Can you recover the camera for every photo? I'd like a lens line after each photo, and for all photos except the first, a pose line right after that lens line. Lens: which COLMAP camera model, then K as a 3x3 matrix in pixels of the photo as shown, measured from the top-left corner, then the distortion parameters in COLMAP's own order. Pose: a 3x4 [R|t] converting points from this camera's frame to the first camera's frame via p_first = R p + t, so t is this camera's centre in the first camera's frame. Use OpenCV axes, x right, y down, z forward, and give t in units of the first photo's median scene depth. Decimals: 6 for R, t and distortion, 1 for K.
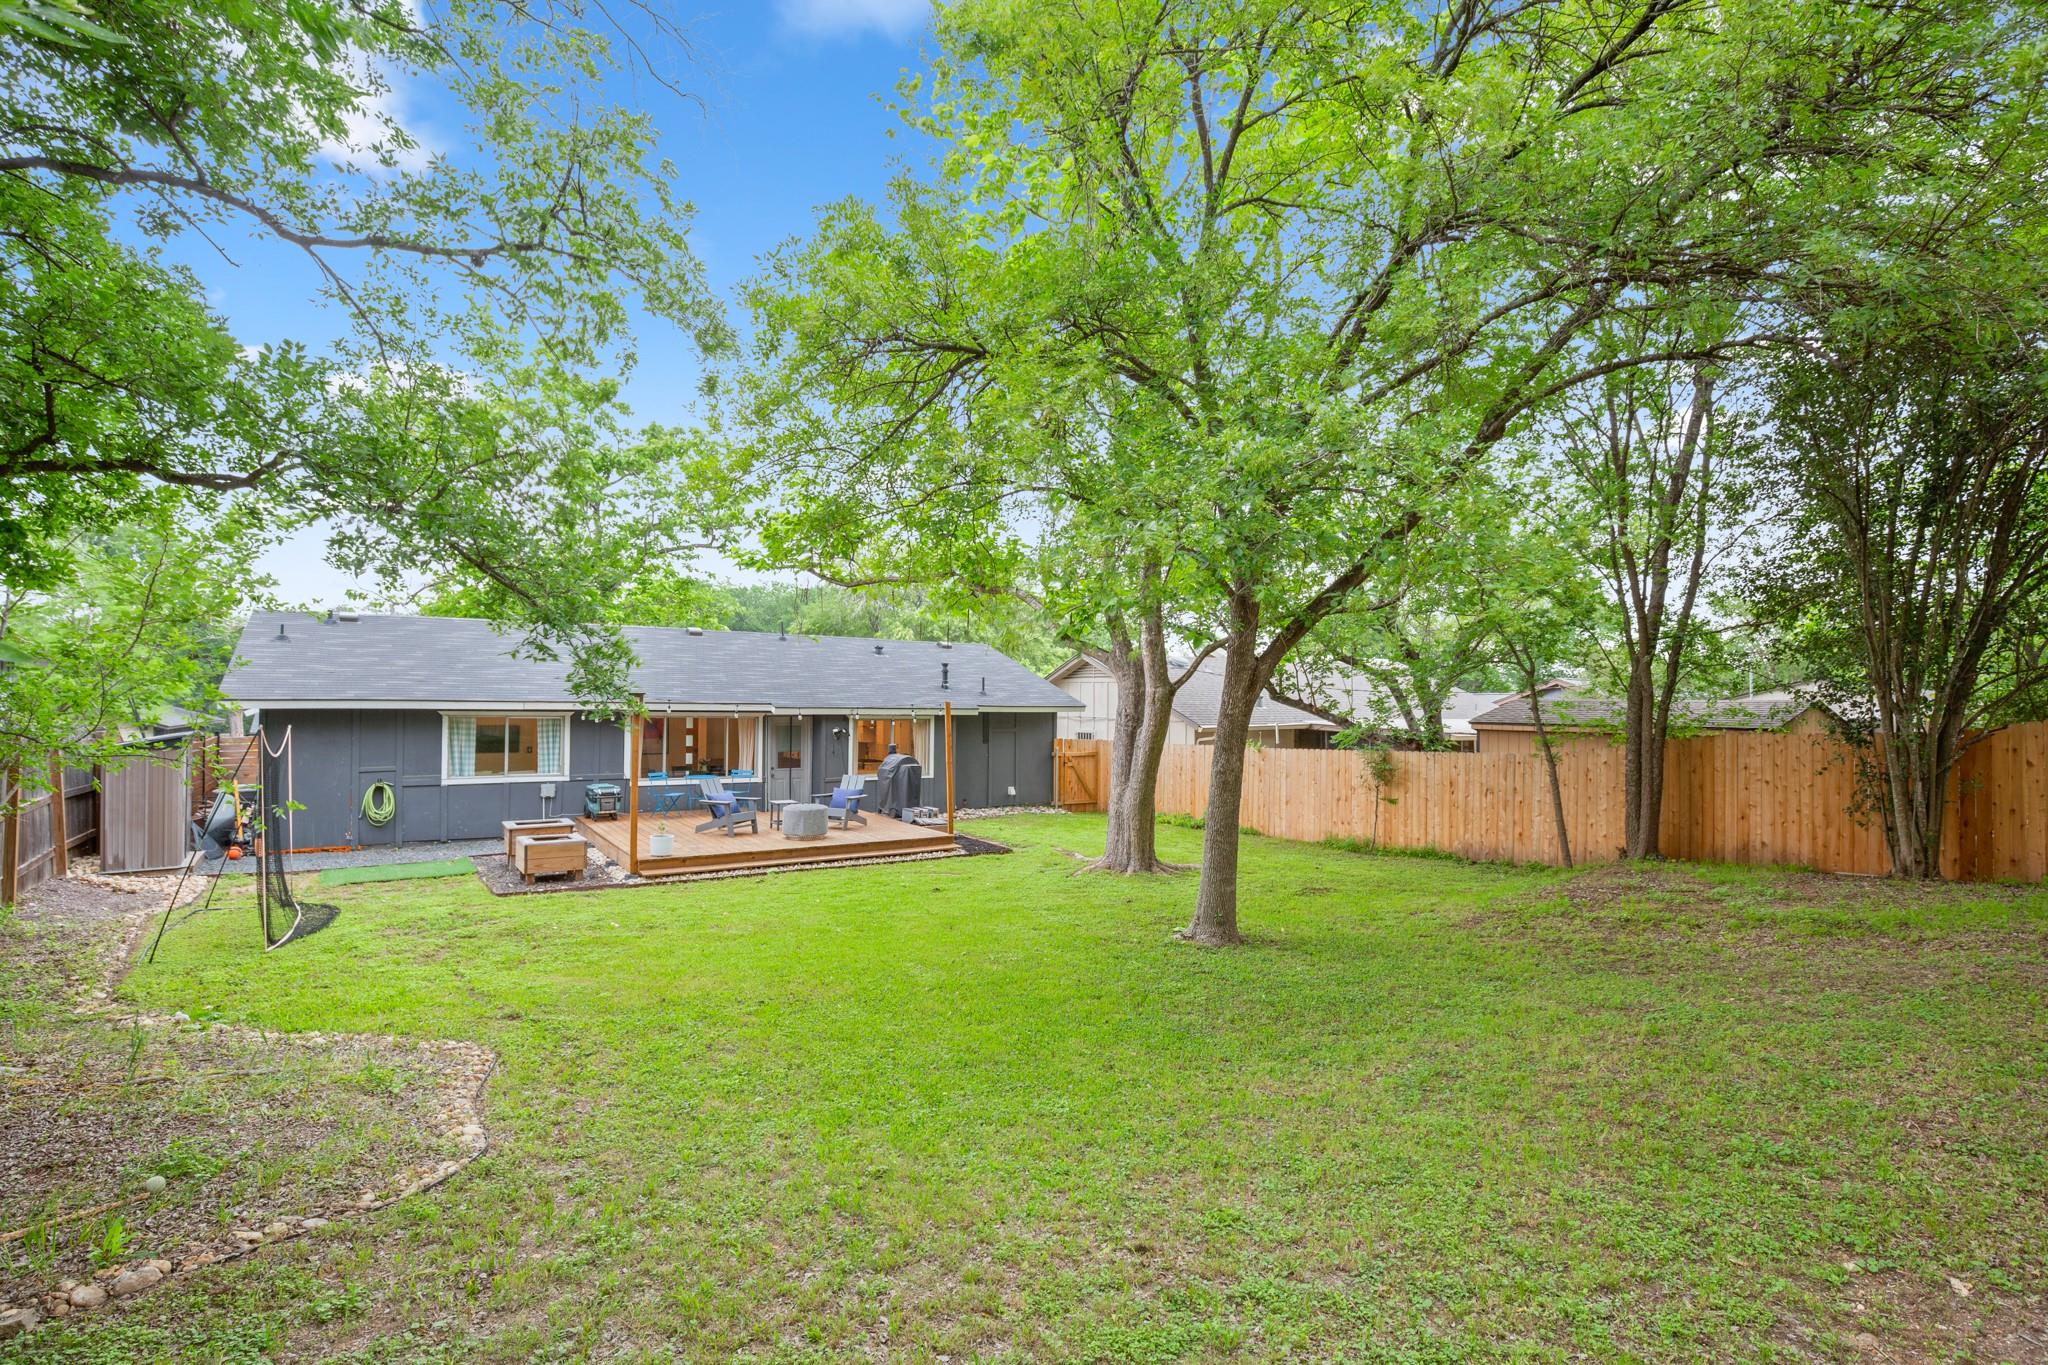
lens RADIAL K [[962.1, 0, 1026.1], [0, 962.1, 691.0], [0, 0, 1]] dist [-0.004483, -0.000552]
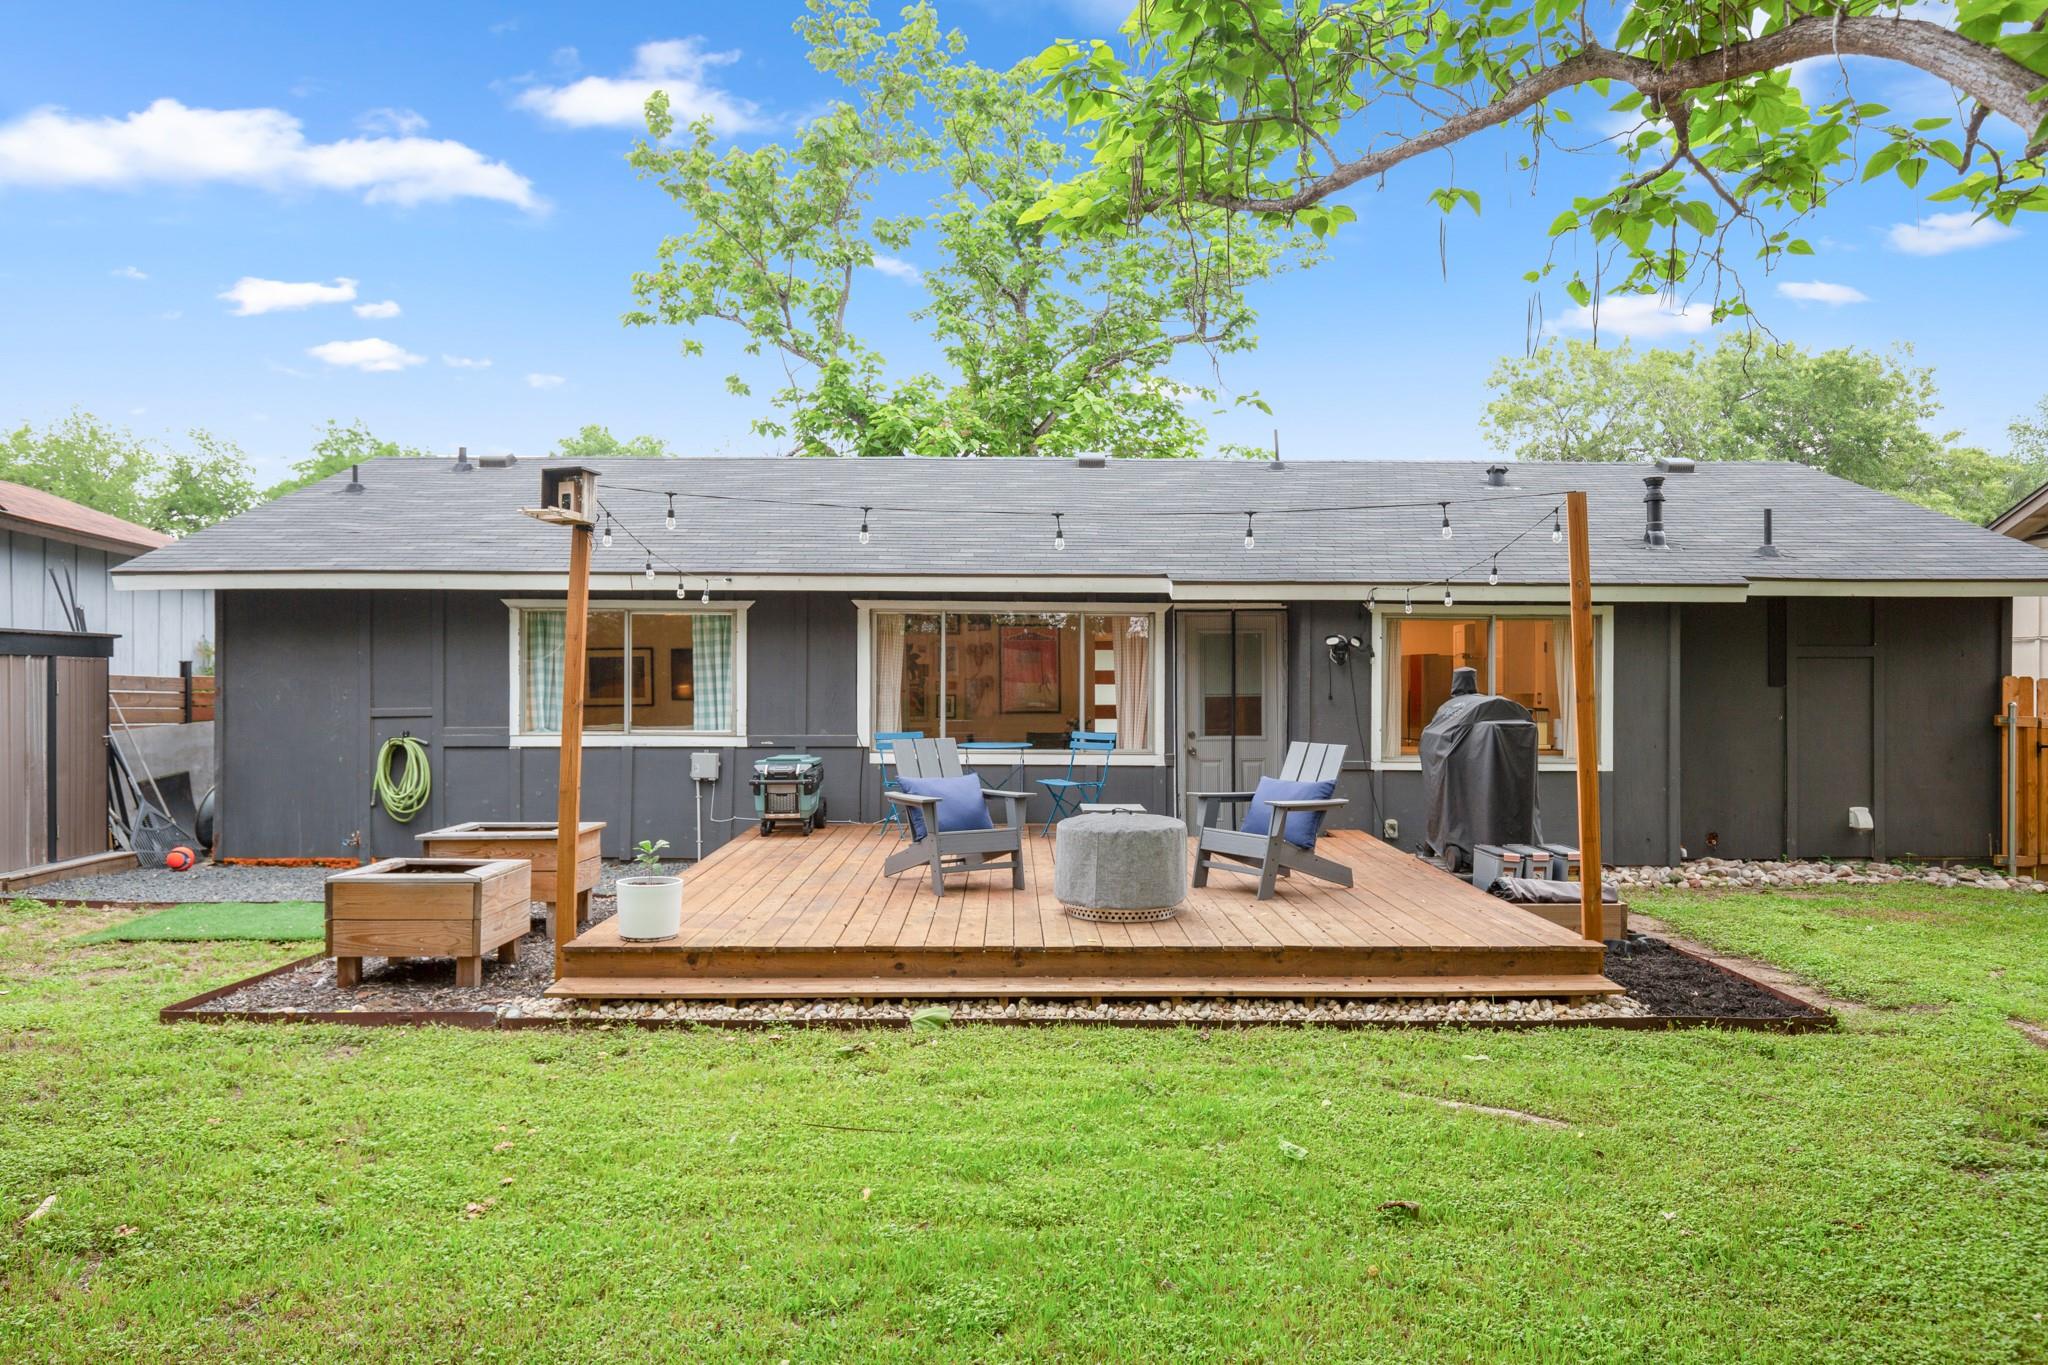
lens RADIAL K [[1374.9, 0, 1030.6], [0, 1374.9, 681.1], [0, 0, 1]] dist [0.008676, -0.001371]
pose [[0.839105, -0.010082, -0.543875, 0.006826], [0.012623, 0.999920, 0.000940, 0.063013], [0.543822, -0.007655, 0.839165, 0.518767]]
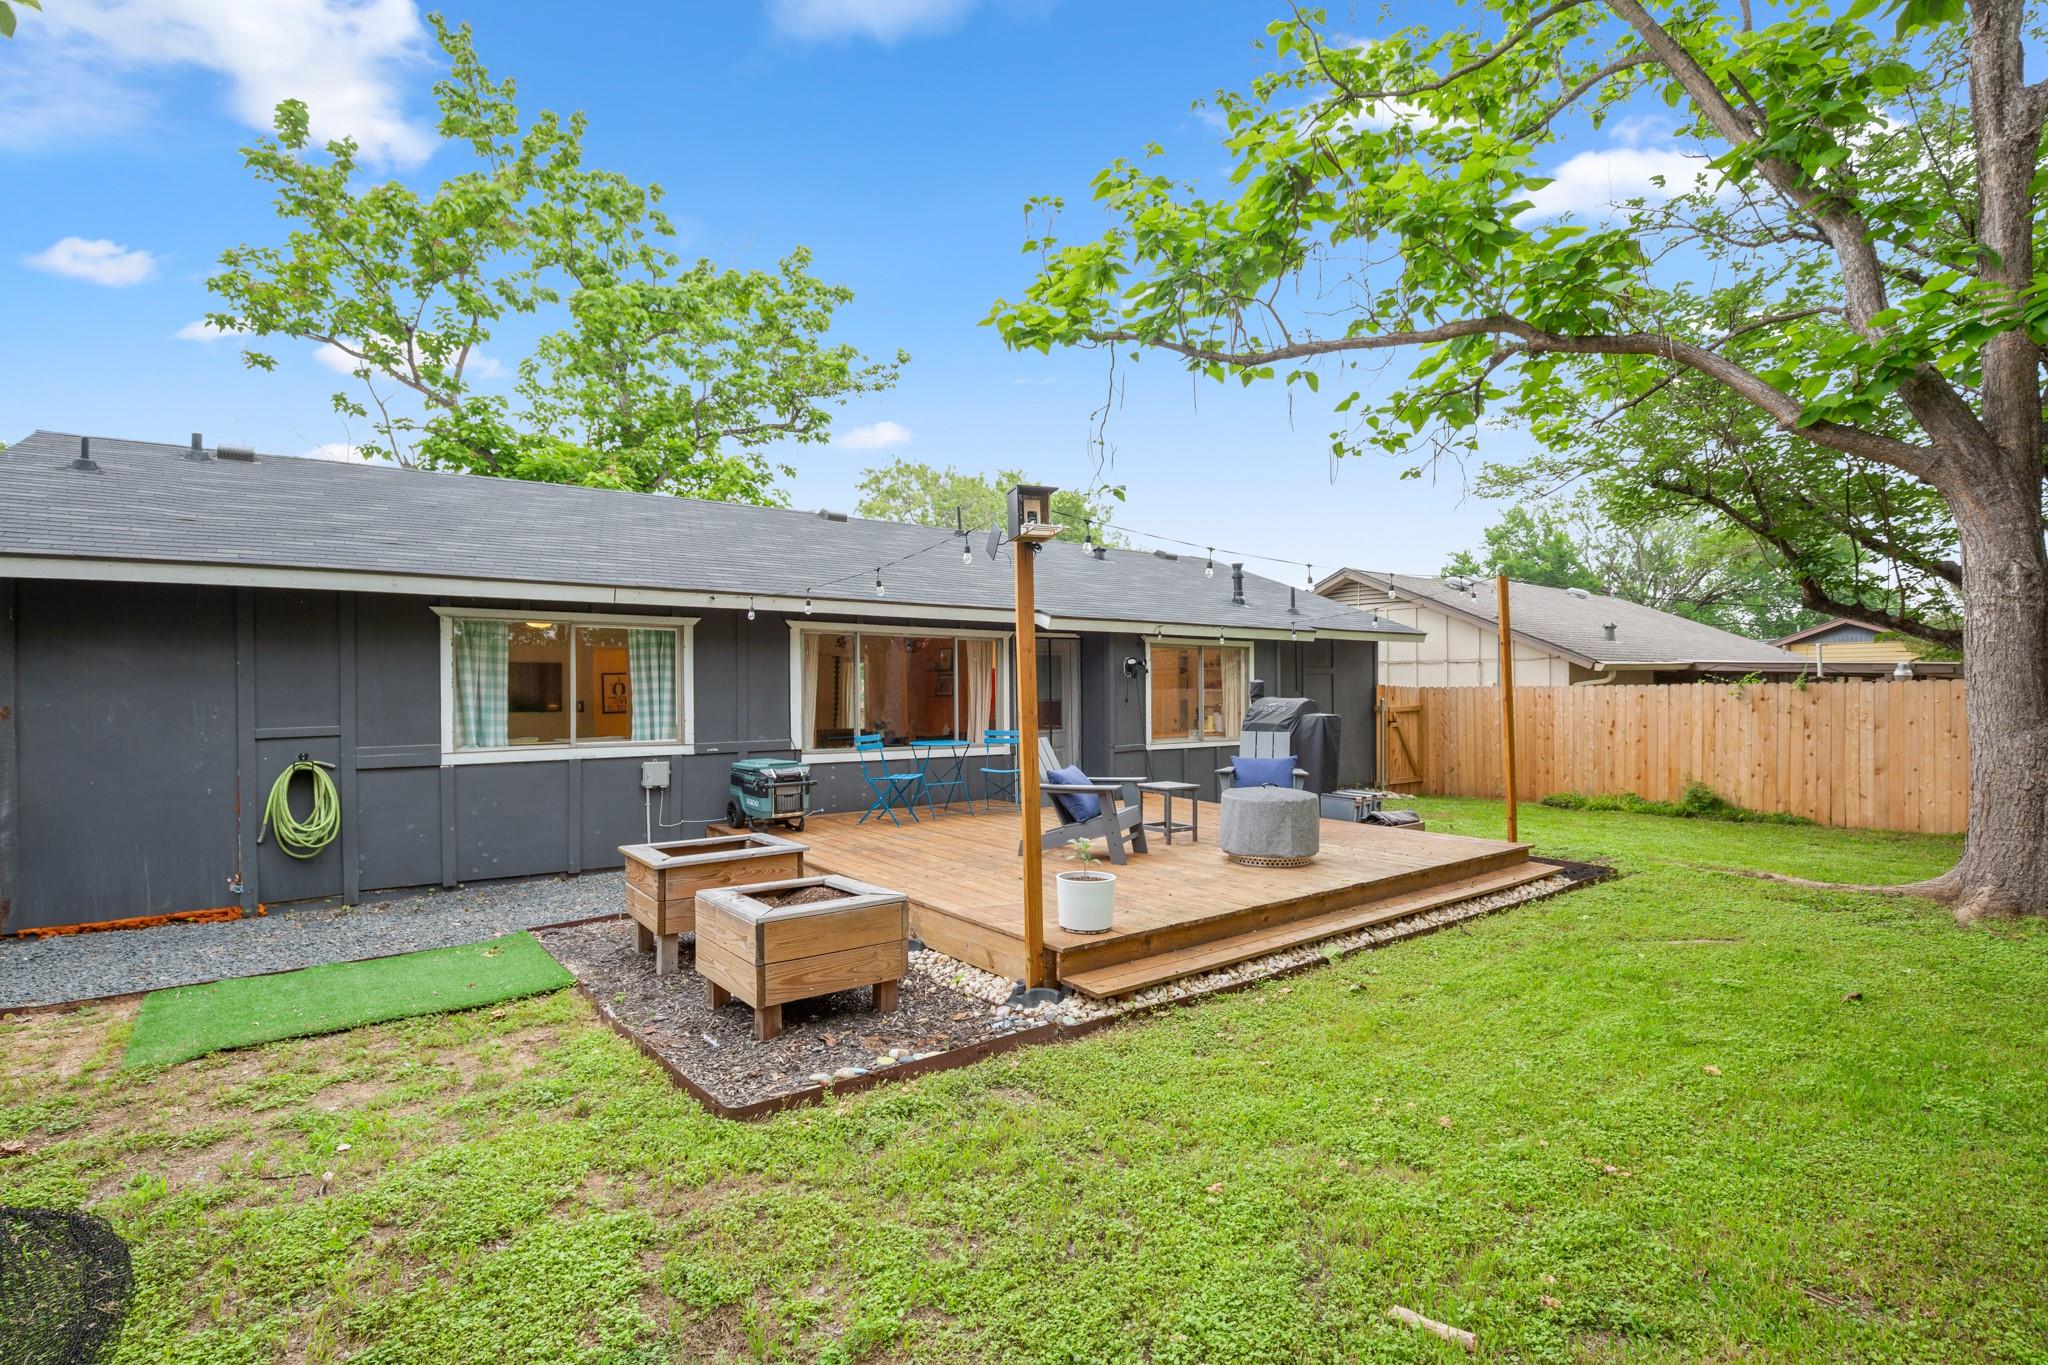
lens RADIAL K [[962.1, 0, 1020.6], [0, 962.1, 690.5], [0, 0, 1]] dist [-0.004483, -0.000552]
pose [[0.998709, -0.017465, 0.047698, -0.332098], [0.016966, 0.999797, 0.010841, 0.057971], [-0.047877, -0.010018, 0.998803, 0.494788]]
